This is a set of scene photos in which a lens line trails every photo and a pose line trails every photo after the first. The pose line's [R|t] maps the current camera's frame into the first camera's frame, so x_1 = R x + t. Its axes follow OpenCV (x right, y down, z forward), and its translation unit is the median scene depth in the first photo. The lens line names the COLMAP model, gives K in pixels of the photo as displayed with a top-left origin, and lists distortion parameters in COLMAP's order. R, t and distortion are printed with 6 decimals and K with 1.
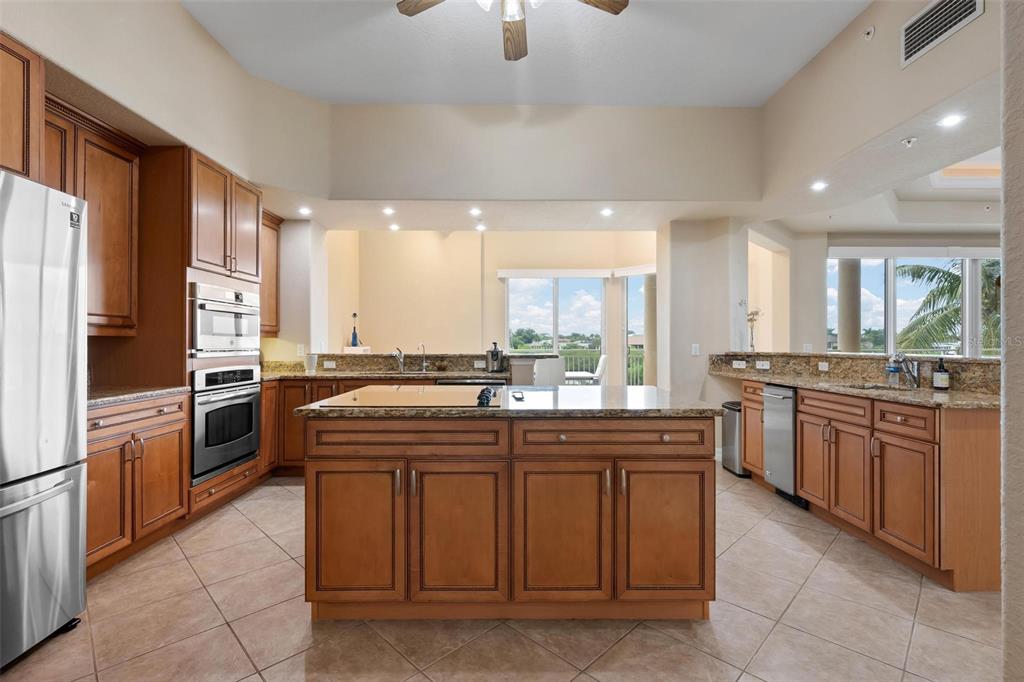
lens RADIAL K [[465.5, 0, 514.9], [0, 465.5, 341.7], [0, 0, 1]] dist [0.001981, 0.000674]
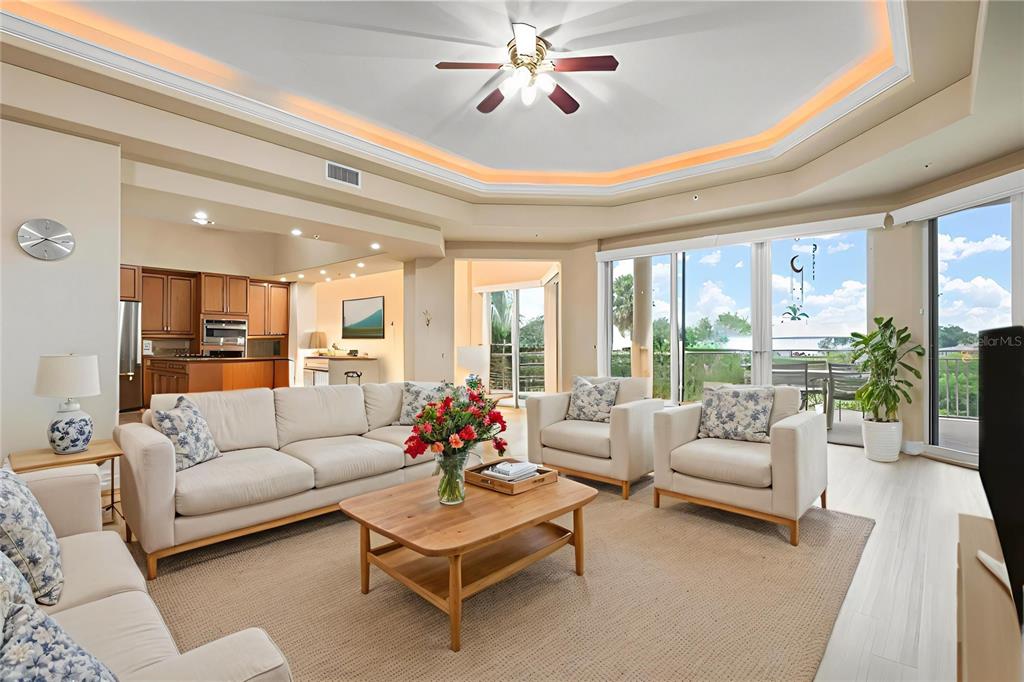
lens RADIAL K [[499.0, 0, 513.4], [0, 499.0, 343.6], [0, 0, 1]] dist [0.000309, -0.000032]
pose [[0.750463, -0.001735, -0.660910, 2.017240], [0.000379, 0.999998, -0.002195, 0.024228], [0.660912, 0.001397, 0.750462, -0.030323]]
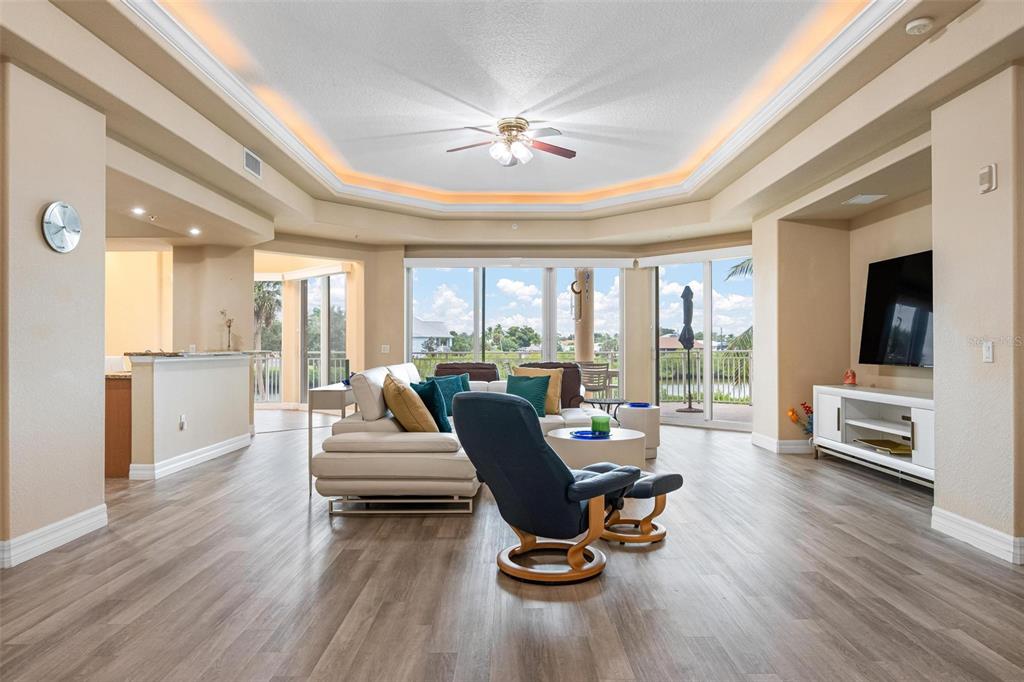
lens RADIAL K [[637.2, 0, 508.4], [0, 637.2, 340.1], [0, 0, 1]] dist [0.004532, -0.002754]
pose [[0.999786, -0.001759, -0.020593, 1.473509], [0.001611, 0.999973, -0.007188, 0.007650], [0.020605, 0.007154, 0.999762, -0.814209]]
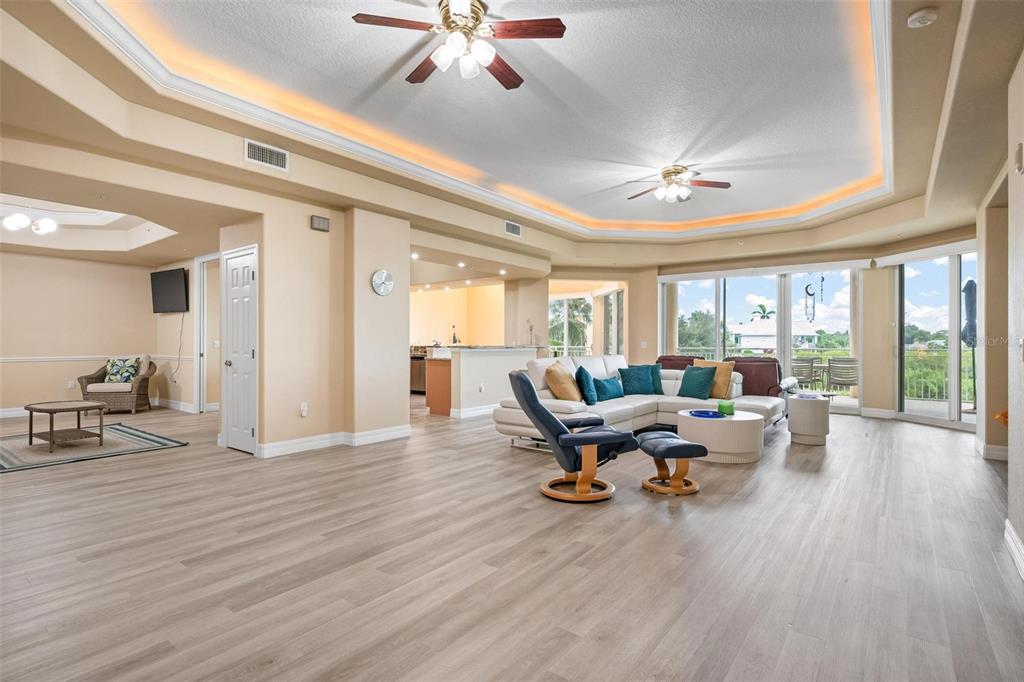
lens RADIAL K [[499.9, 0, 517.5], [0, 499.9, 342.2], [0, 0, 1]] dist [0.008215, -0.000176]
pose [[0.788556, 0.000983, -0.614962, 2.003900], [-0.000713, 1.000000, 0.000684, 0.008652], [0.614962, -0.000101, 0.788557, -0.806342]]
